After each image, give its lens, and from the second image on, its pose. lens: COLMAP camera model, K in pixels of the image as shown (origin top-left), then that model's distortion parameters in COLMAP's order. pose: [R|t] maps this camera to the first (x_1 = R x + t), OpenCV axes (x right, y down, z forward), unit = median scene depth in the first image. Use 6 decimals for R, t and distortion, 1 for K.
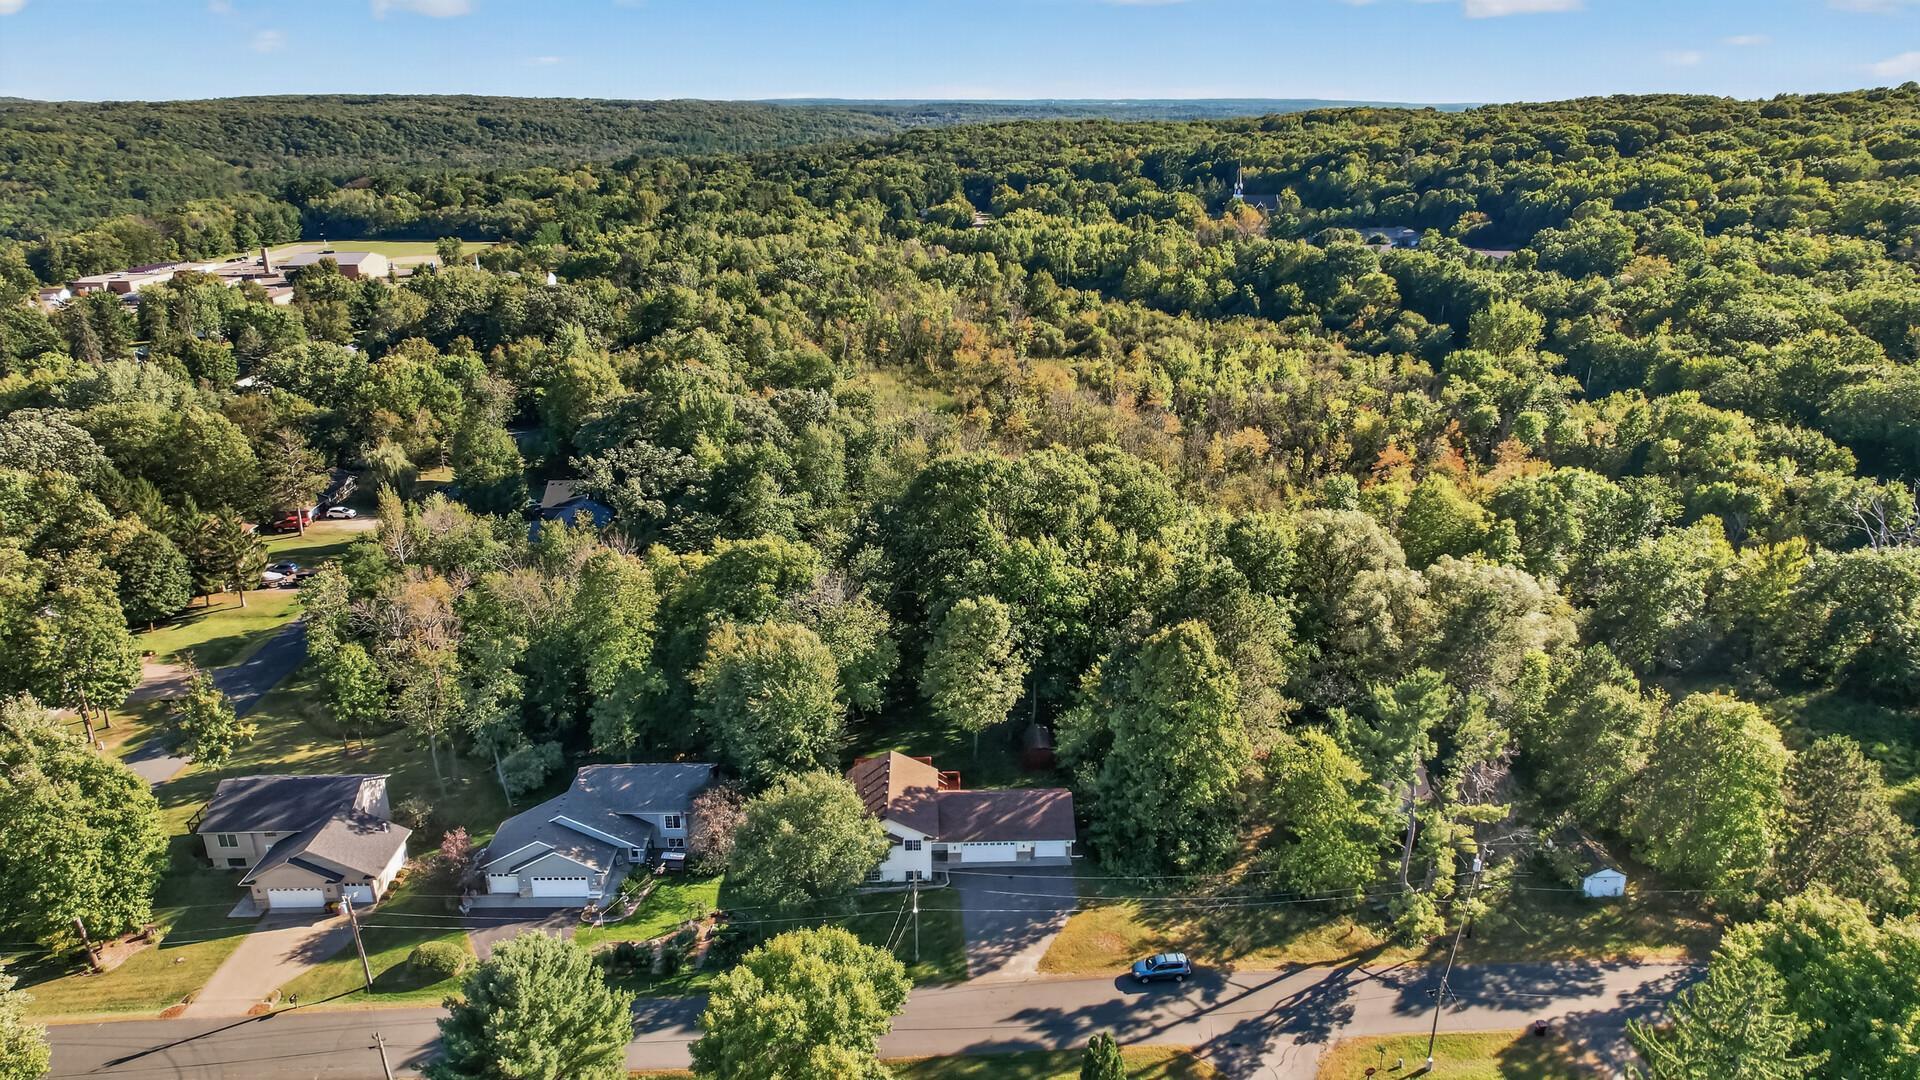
lens RADIAL K [[1228.0, 0, 972.0], [0, 1228.0, 533.7], [0, 0, 1]] dist [-0.081725, 0.075105]
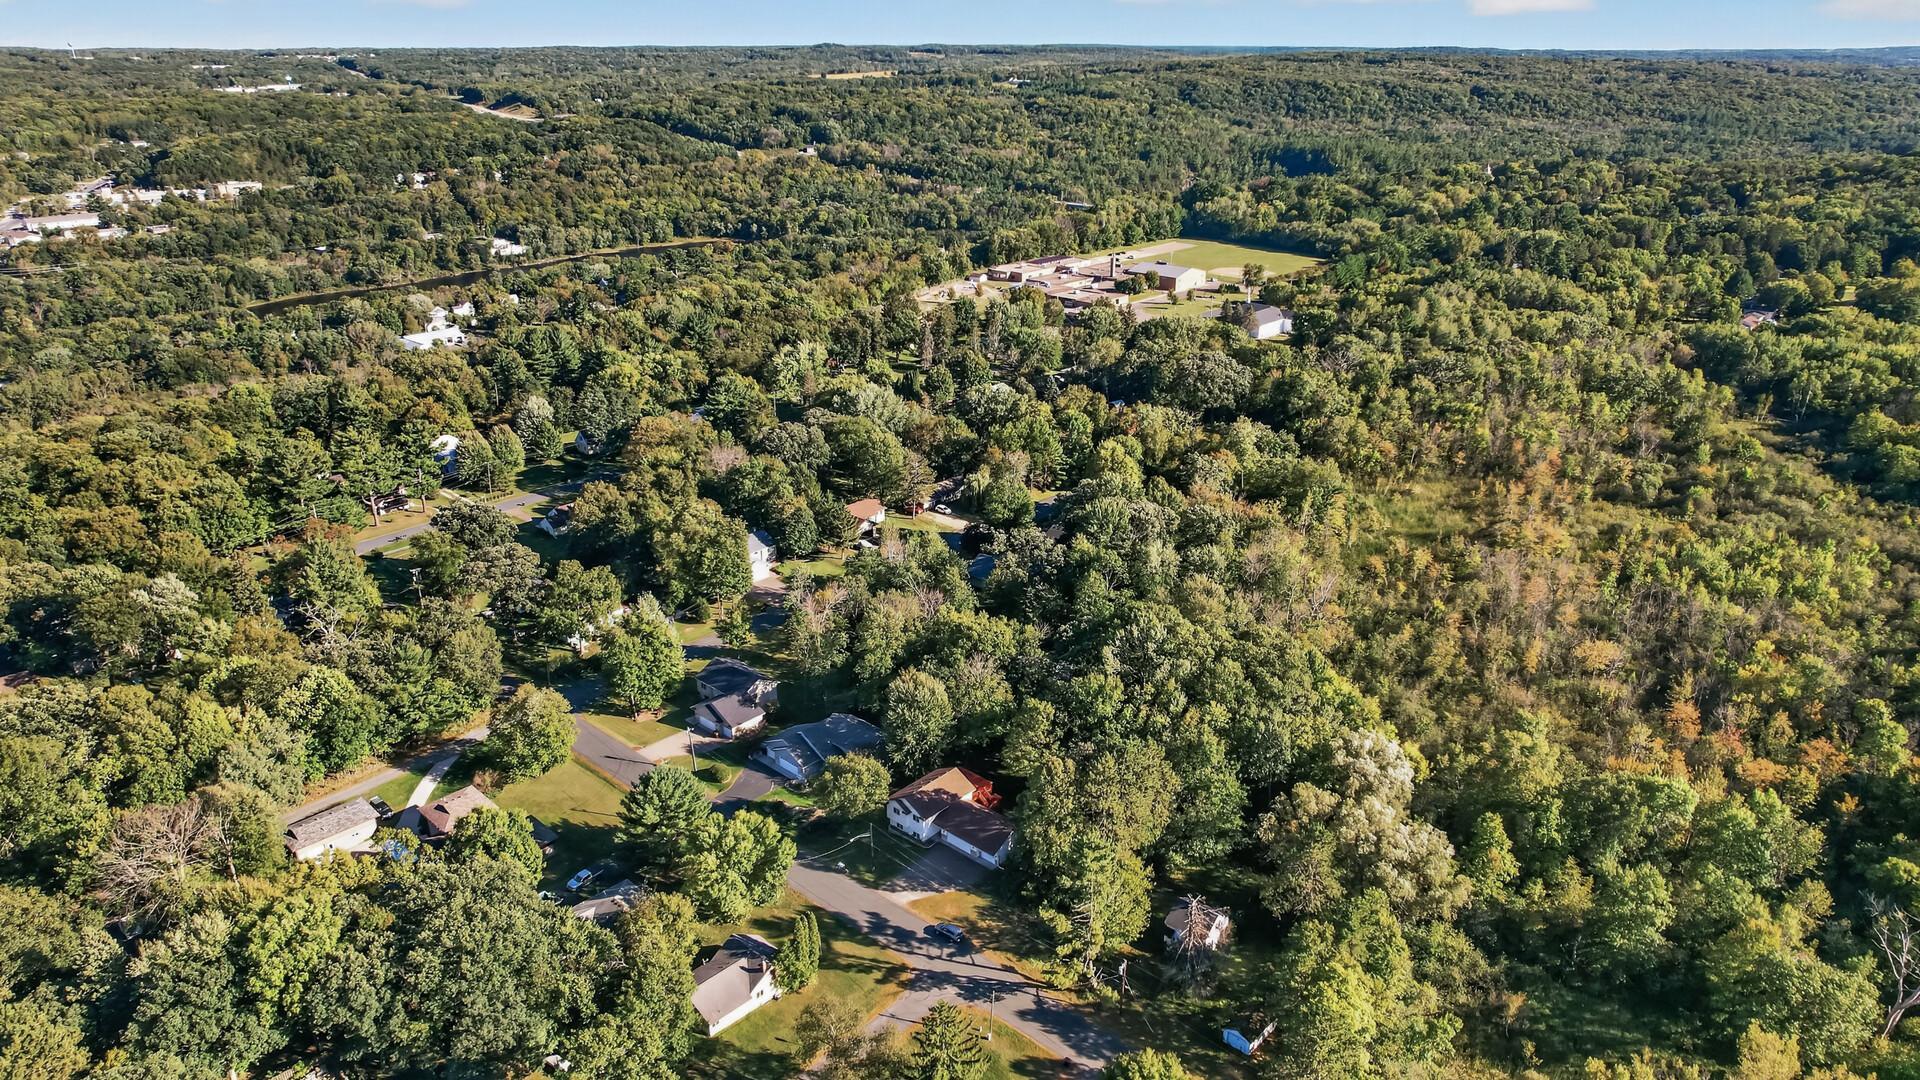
lens RADIAL K [[1233.3, 0, 975.5], [0, 1233.3, 544.3], [0, 0, 1]] dist [-0.078329, 0.065776]
pose [[0.718561, 0.265558, -0.642767, 0.227963], [-0.234591, 0.962612, 0.135448, -0.084731], [0.654704, 0.053460, 0.753992, -0.069018]]
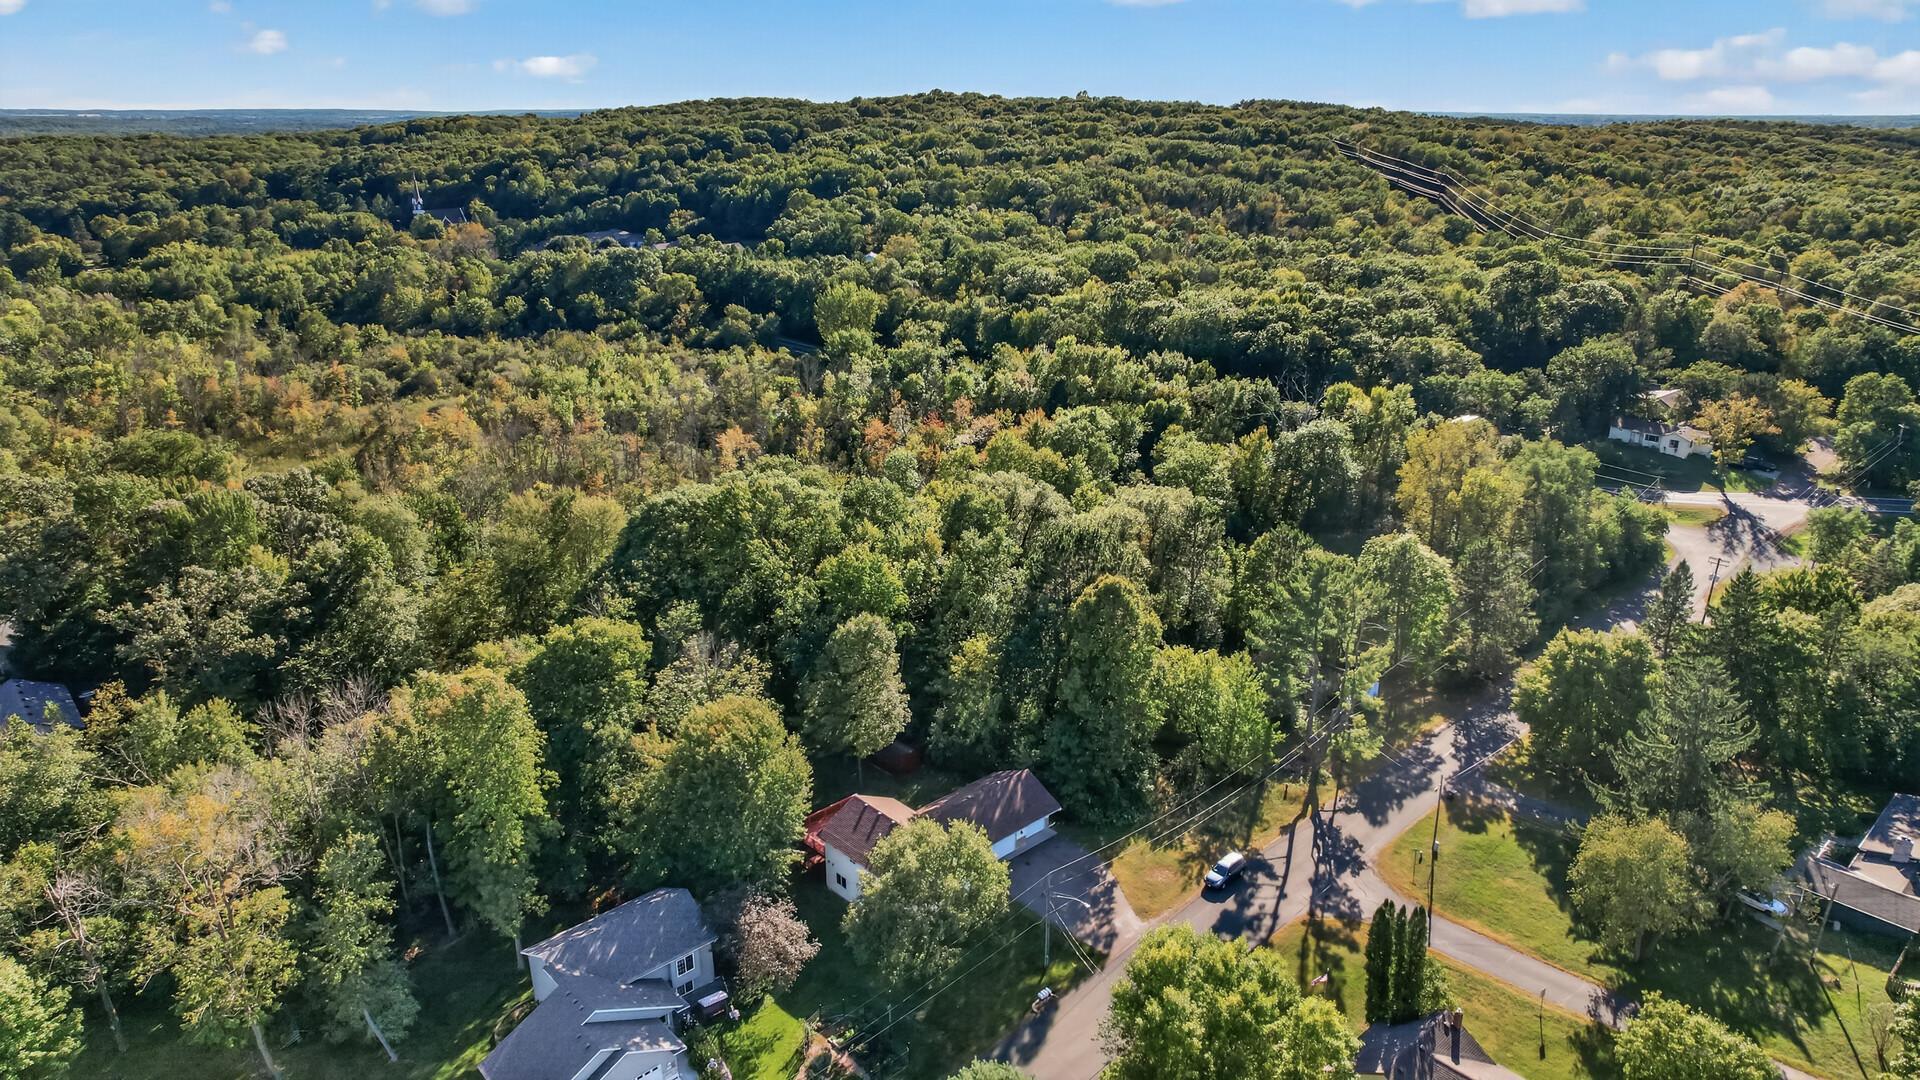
lens RADIAL K [[1228.0, 0, 972.0], [0, 1228.0, 533.7], [0, 0, 1]] dist [-0.081725, 0.075105]
pose [[0.749290, -0.217284, 0.625582, -0.125477], [0.220745, 0.972565, 0.073404, -0.015253], [-0.624368, 0.083093, 0.776698, 0.047568]]
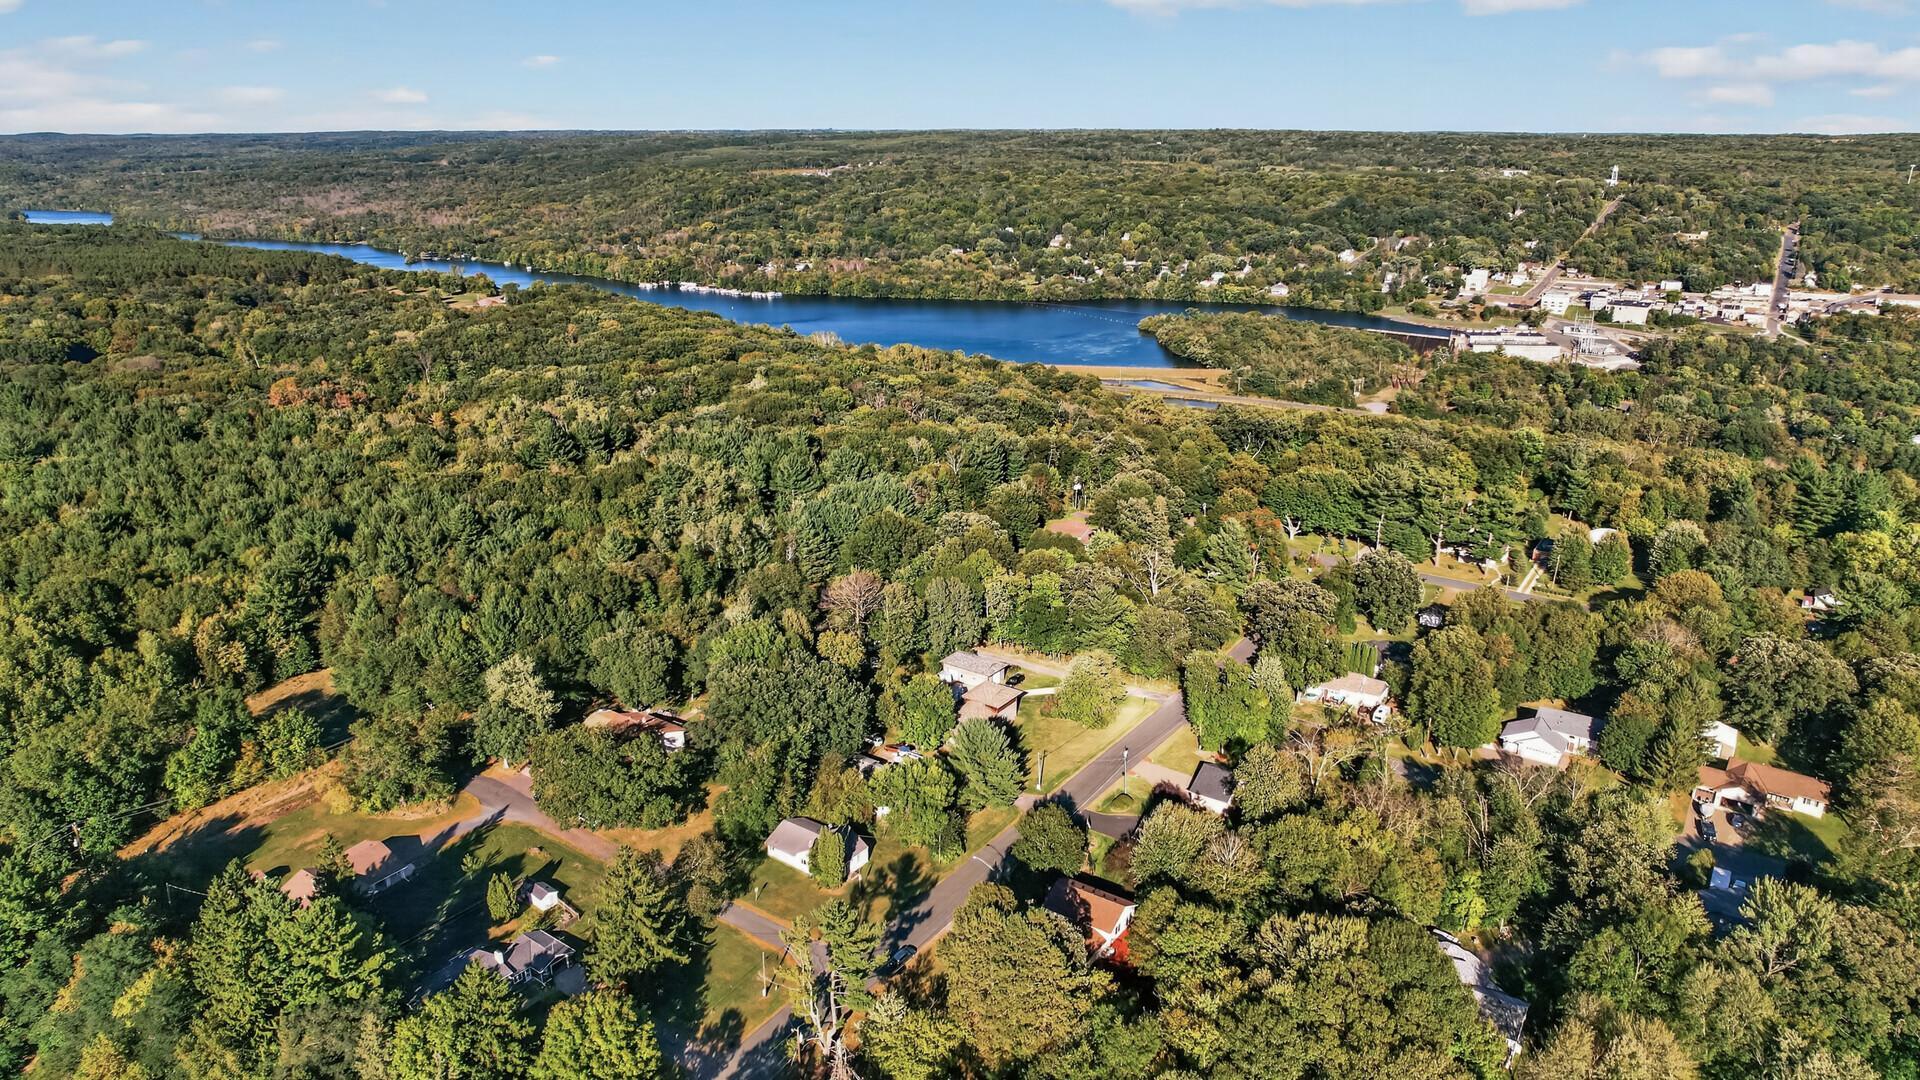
lens RADIAL K [[1216.0, 0, 960.0], [0, 1216.0, 540.0], [0, 0, 1]] dist [-0.078144, 0.054815]
pose [[-0.594559, 0.264352, -0.759353, 0.258947], [-0.266668, 0.826125, 0.496393, -0.214801], [0.758543, 0.497630, -0.420686, 0.293074]]
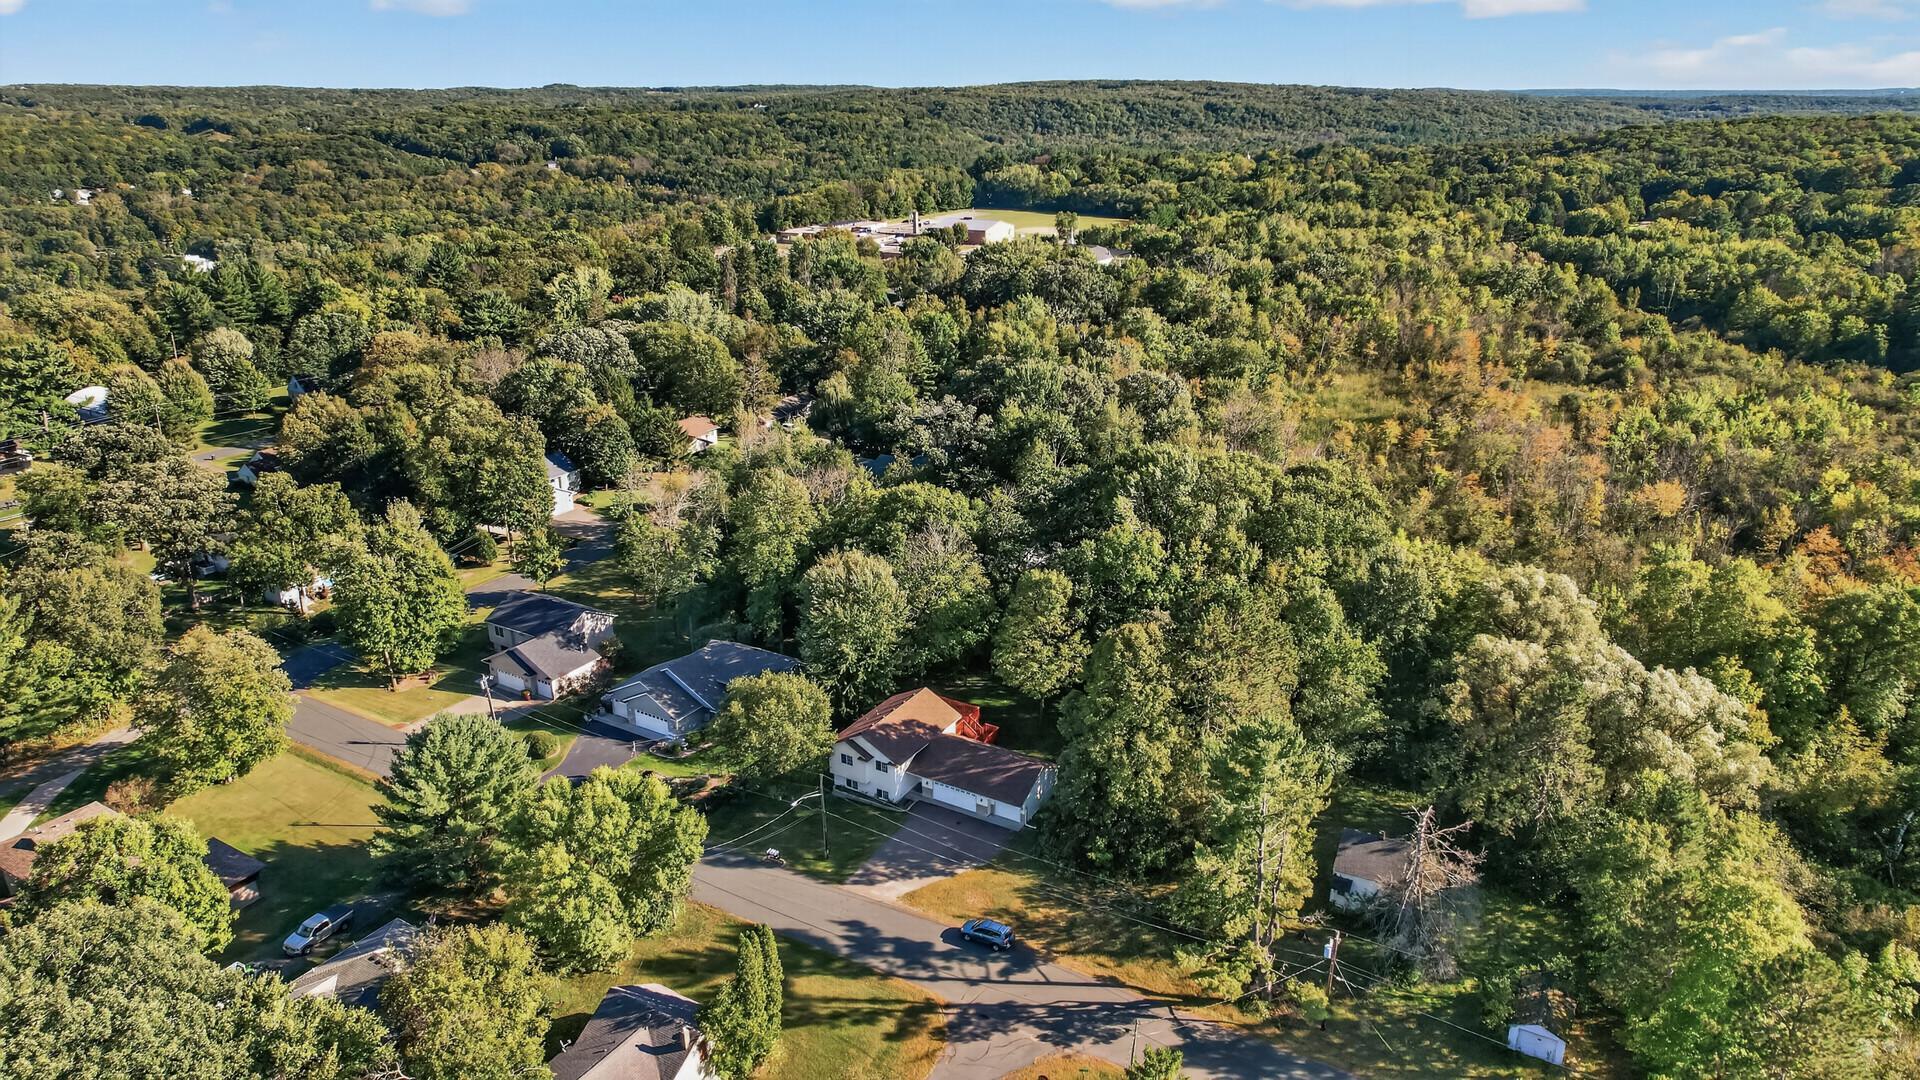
lens RADIAL K [[1228.0, 0, 972.0], [0, 1228.0, 533.7], [0, 0, 1]] dist [-0.081725, 0.075105]
pose [[0.842925, 0.180383, -0.506891, 0.117431], [-0.175648, 0.982764, 0.057637, -0.006996], [0.508552, 0.040451, 0.860081, 0.015711]]
